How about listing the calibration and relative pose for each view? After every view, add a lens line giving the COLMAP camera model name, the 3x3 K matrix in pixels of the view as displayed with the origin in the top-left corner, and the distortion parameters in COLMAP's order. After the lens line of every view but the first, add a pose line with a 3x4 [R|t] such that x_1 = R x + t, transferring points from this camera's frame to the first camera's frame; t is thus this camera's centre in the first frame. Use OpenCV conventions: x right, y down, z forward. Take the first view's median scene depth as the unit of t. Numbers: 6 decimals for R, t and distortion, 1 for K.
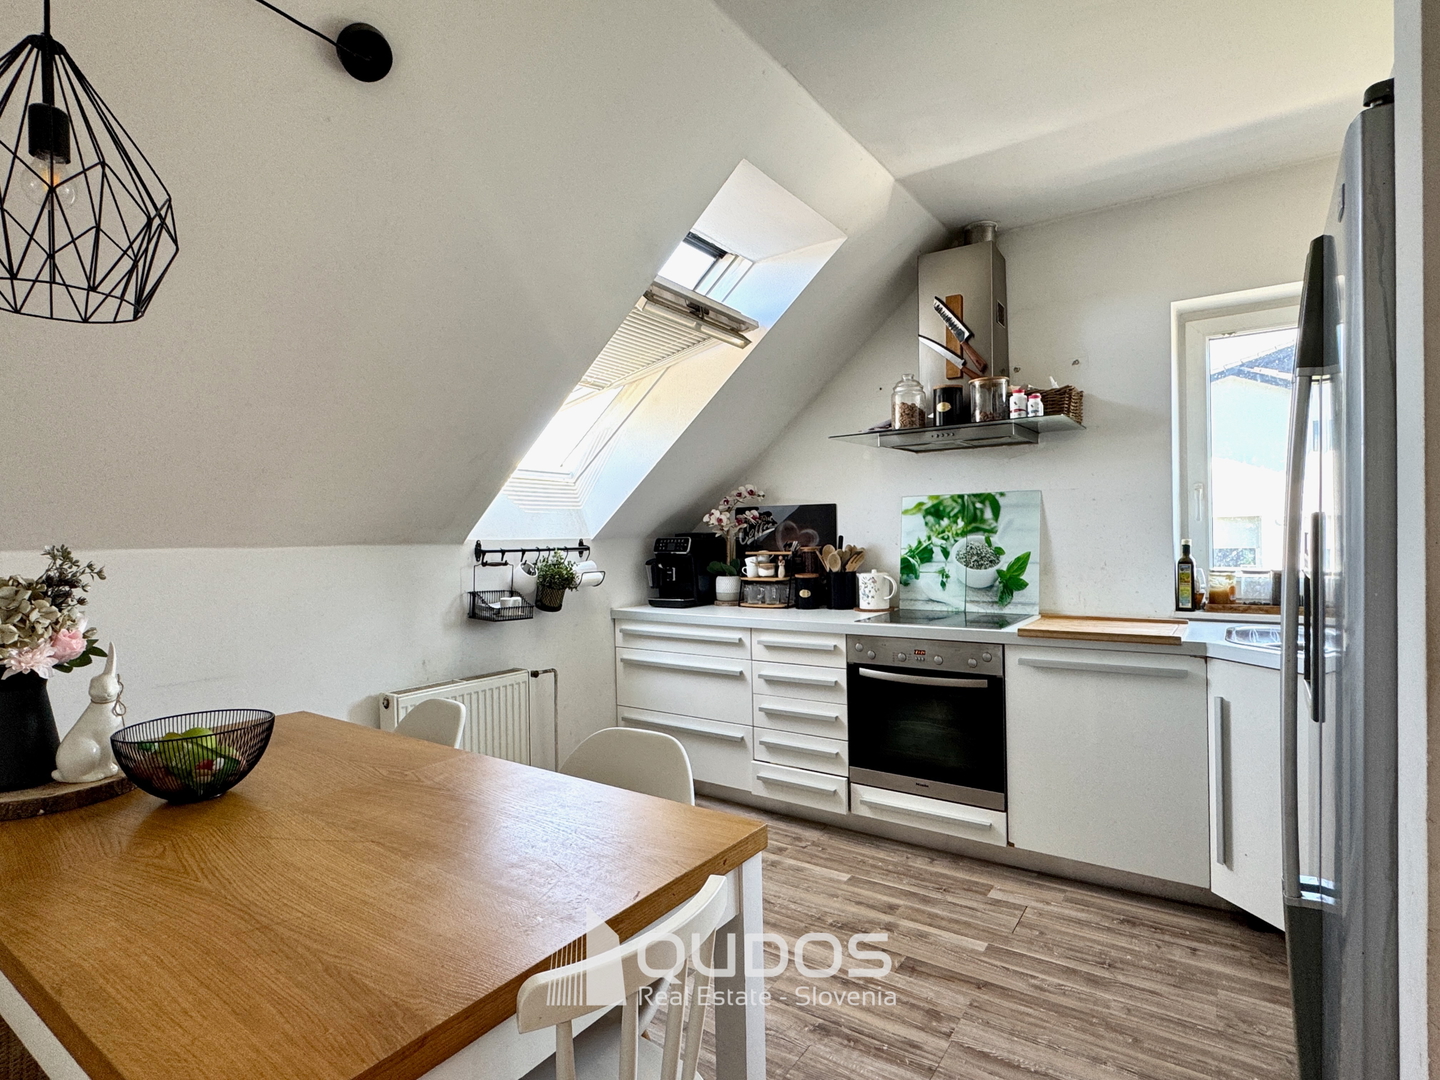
lens RADIAL K [[740.6, 0, 729.3], [0, 740.6, 540.5], [0, 0, 1]] dist [-0.000840, -0.001762]
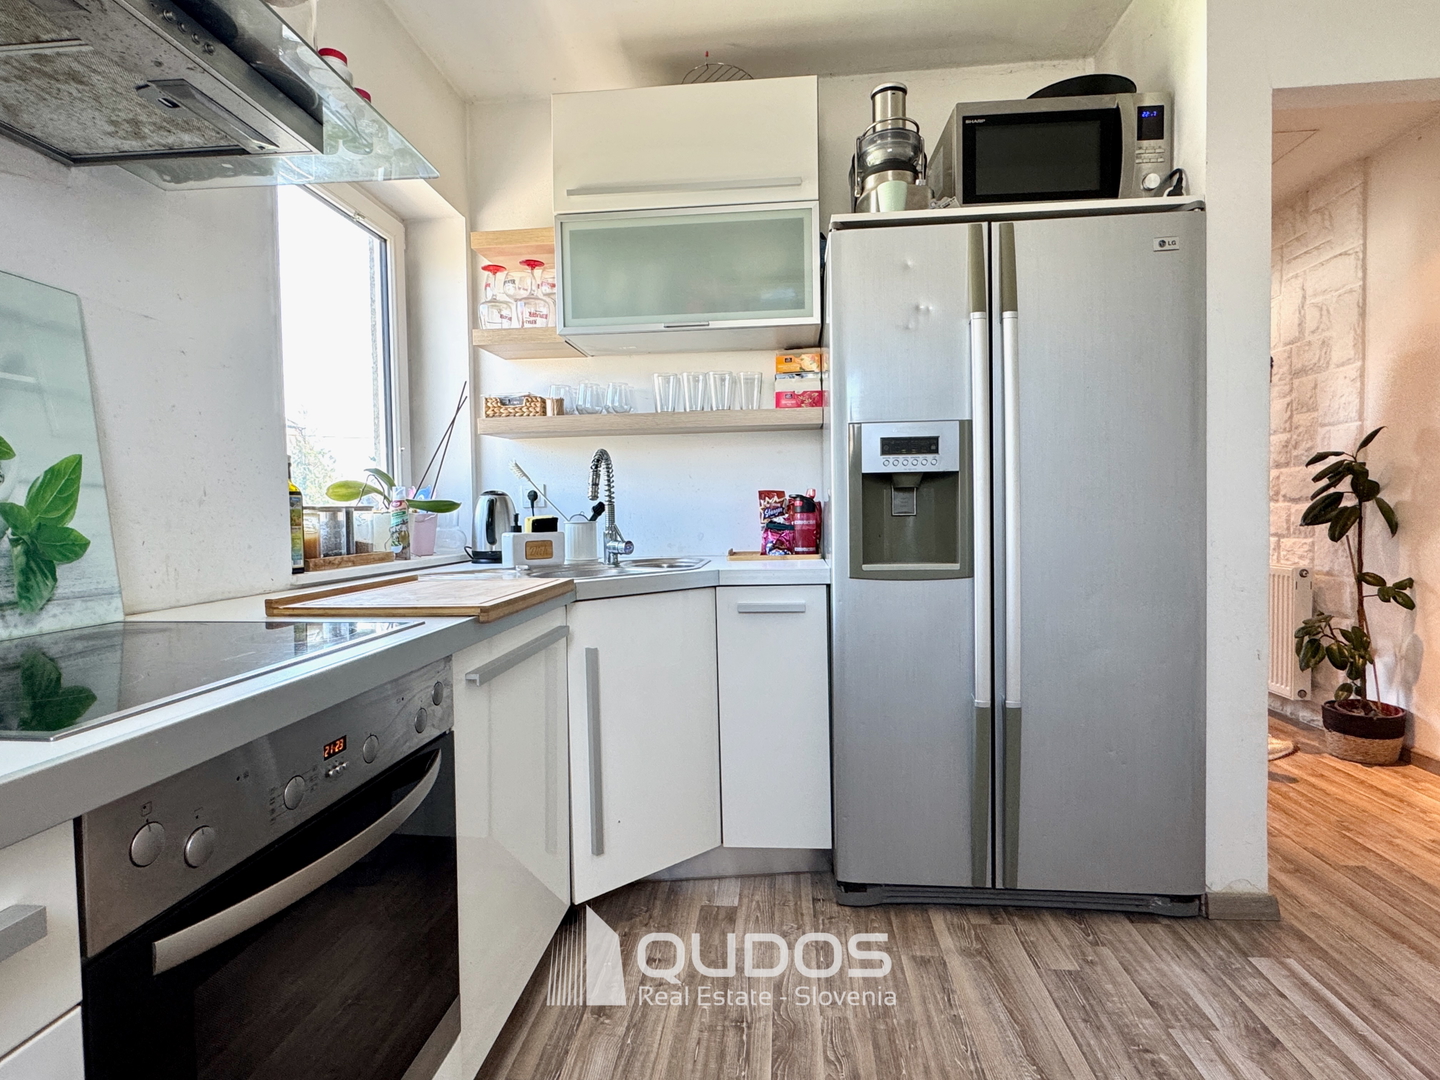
lens RADIAL K [[740.6, 0, 715.2], [0, 740.6, 540.1], [0, 0, 1]] dist [-0.000840, -0.001762]
pose [[-0.479790, -0.006129, 0.877362, -0.066512], [0.030899, 0.999237, 0.023878, 0.056473], [-0.876839, 0.038566, -0.479235, 0.869978]]
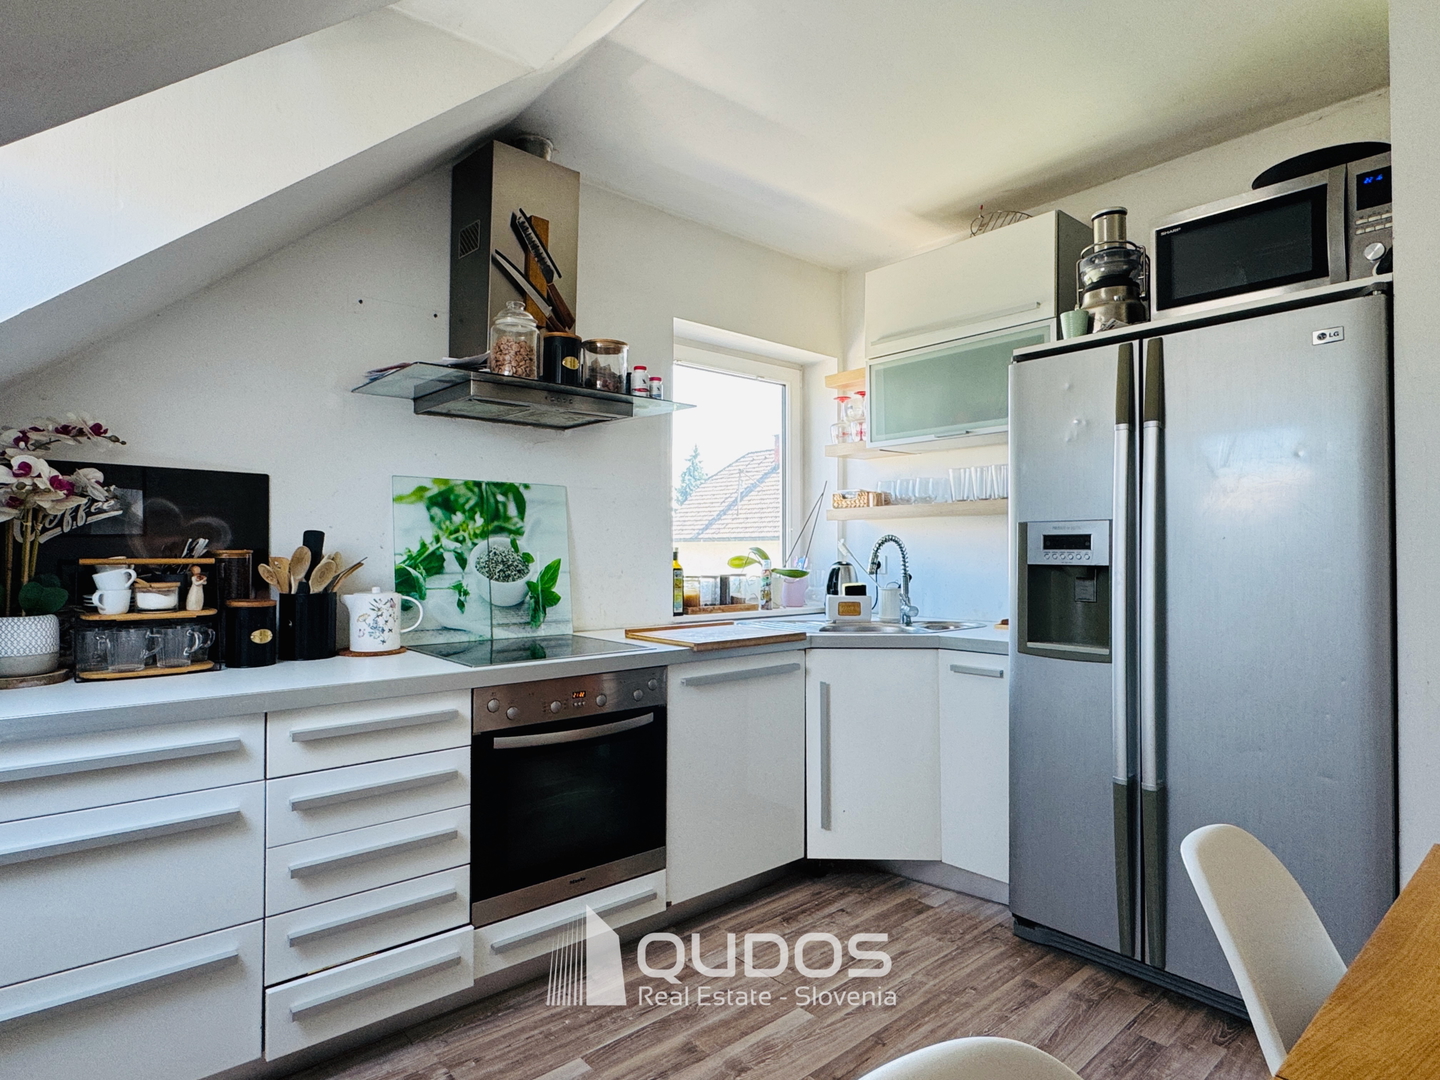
lens RADIAL K [[788.7, 0, 713.8], [0, 788.7, 539.6], [0, 0, 1]] dist [-0.007430, 0.002215]
pose [[0.260285, 0.033597, 0.964947, -0.390655], [0.000708, 0.999388, -0.034987, 0.023970], [-0.965532, 0.009790, 0.260102, 0.582076]]
